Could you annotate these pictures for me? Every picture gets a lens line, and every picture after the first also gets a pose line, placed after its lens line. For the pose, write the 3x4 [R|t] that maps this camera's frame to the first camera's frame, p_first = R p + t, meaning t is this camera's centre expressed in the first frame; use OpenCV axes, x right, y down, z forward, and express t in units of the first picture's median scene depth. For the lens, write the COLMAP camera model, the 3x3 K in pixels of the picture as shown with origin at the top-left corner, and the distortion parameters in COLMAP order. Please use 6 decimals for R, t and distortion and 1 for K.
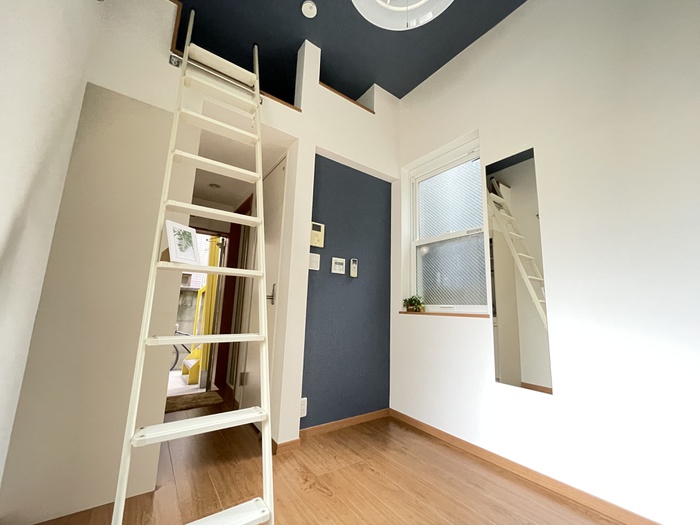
lens RADIAL K [[283.0, 0, 350.0], [0, 283.0, 262.5], [0, 0, 1]] dist [-0.001422, -0.000172]
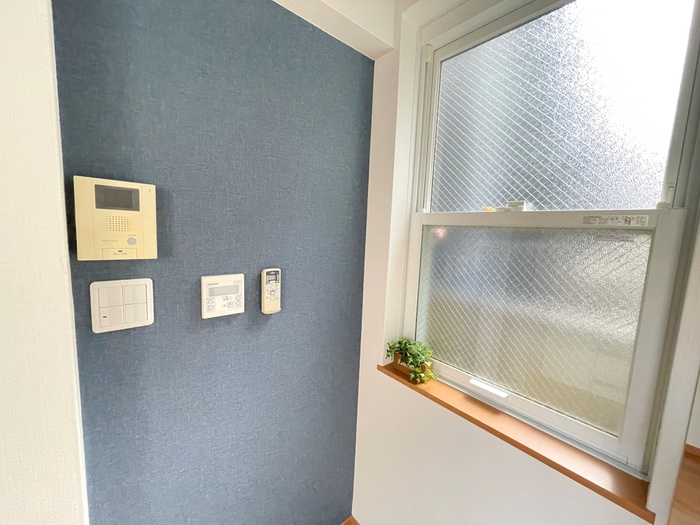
lens RADIAL K [[283.0, 0, 350.0], [0, 283.0, 262.5], [0, 0, 1]] dist [-0.001422, -0.000172]
pose [[0.996735, 0.003887, 0.080647, 0.093469], [-0.026939, 0.957612, 0.286798, -0.138995], [-0.076114, -0.288035, 0.954590, 0.630796]]
